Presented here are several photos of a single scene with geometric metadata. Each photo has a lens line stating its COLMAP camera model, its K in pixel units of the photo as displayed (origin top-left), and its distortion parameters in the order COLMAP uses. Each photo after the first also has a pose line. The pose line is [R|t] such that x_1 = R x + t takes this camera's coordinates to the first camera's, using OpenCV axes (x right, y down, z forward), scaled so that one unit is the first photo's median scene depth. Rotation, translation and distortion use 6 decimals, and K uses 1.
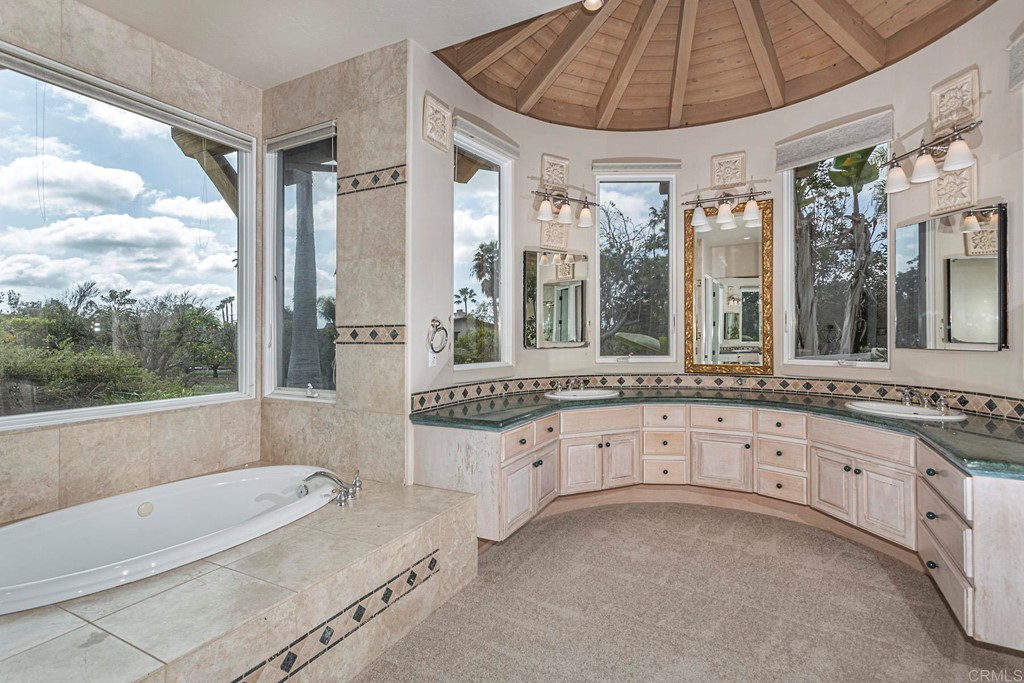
lens RADIAL K [[490.0, 0, 512.7], [0, 490.0, 337.7], [0, 0, 1]] dist [0.021381, 0.000387]
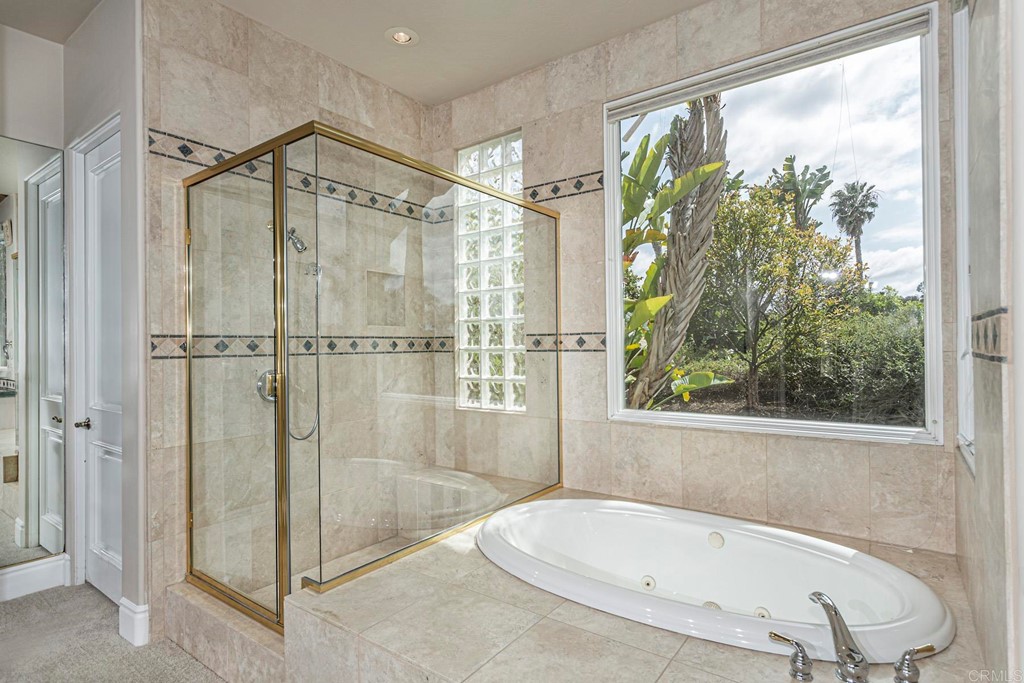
lens RADIAL K [[509.9, 0, 513.2], [0, 509.9, 345.5], [0, 0, 1]] dist [0.002054, 0.000338]
pose [[-0.153214, -0.010480, -0.988137, 0.190661], [0.005296, 0.999921, -0.011426, 0.013443], [0.988179, -0.006984, -0.153147, 0.755238]]
